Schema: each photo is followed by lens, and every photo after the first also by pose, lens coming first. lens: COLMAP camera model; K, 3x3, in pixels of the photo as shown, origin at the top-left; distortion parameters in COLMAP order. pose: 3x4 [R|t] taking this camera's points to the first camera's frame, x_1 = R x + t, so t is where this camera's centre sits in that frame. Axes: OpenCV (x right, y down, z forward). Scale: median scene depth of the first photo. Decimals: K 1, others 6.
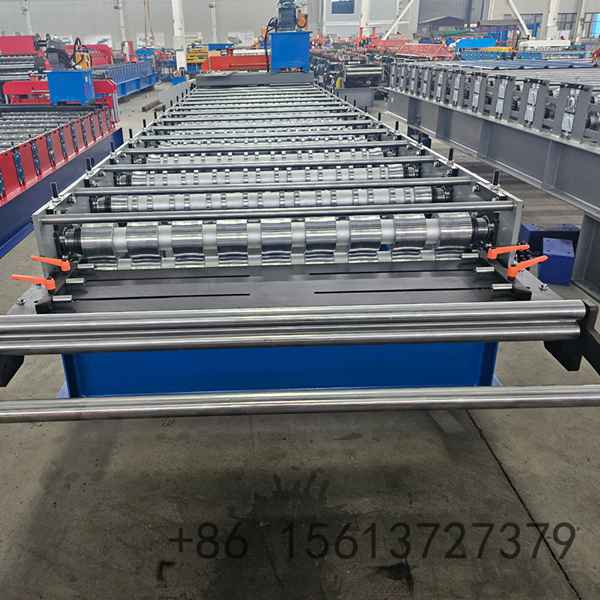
lens RADIAL K [[589.8, 0, 300.0], [0, 589.8, 300.0], [0, 0, 1]] dist [-0.012718, -0.004506]
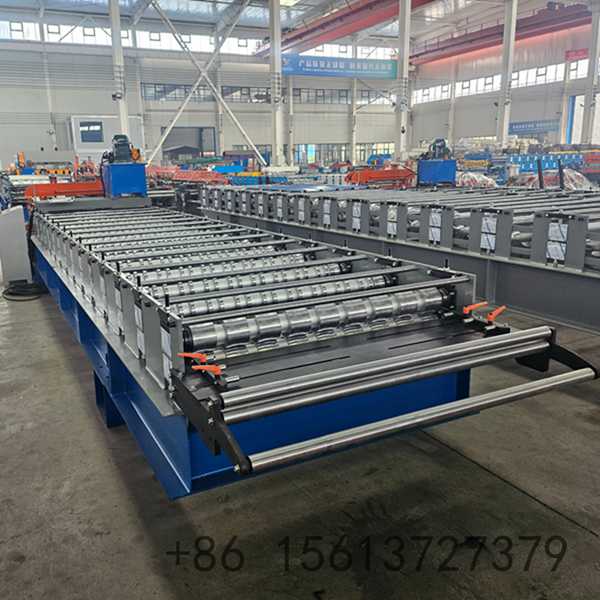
lens RADIAL K [[571.1, 0, 300.0], [0, 571.1, 300.0], [0, 0, 1]] dist [0.094026, -0.007395]
pose [[0.896928, -0.104493, 0.429653, -0.421027], [0.181871, 0.972860, -0.143064, 0.018737], [-0.403042, 0.206459, 0.891589, -0.097550]]
